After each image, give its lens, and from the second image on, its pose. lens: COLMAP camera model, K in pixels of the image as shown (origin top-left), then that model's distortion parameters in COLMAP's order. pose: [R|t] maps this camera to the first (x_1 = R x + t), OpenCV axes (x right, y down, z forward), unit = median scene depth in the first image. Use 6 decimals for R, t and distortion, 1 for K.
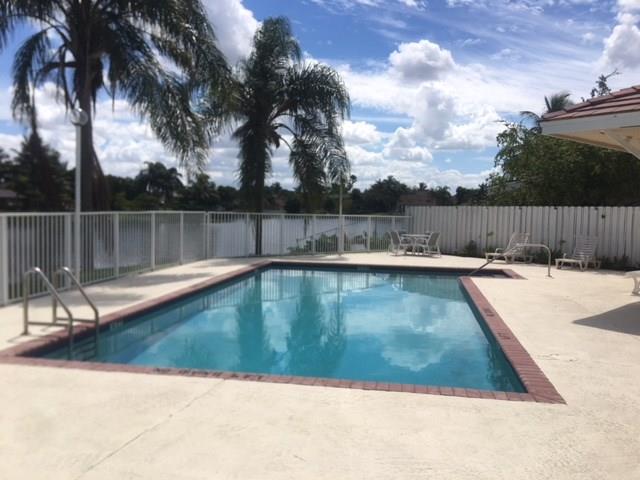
lens RADIAL K [[544.1, 0, 320.0], [0, 544.1, 240.0], [0, 0, 1]] dist [0.133430, -0.222451]
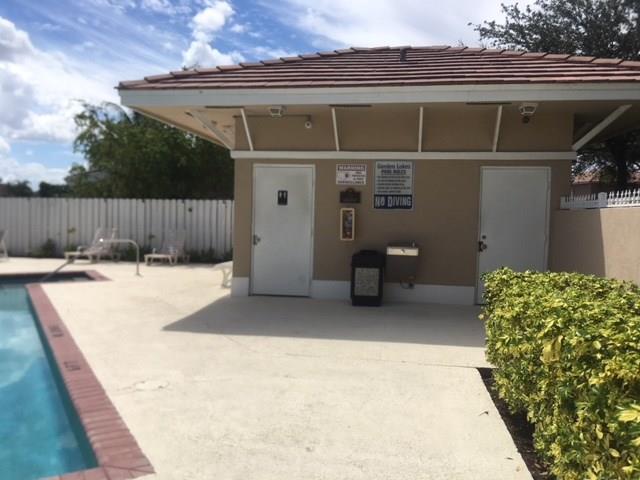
lens RADIAL K [[544.1, 0, 320.0], [0, 544.1, 240.0], [0, 0, 1]] dist [0.133430, -0.222451]
pose [[0.760187, -0.032970, 0.648868, 0.046196], [0.031581, 0.999406, 0.013782, 0.004943], [-0.648937, 0.010015, 0.760777, 0.097403]]
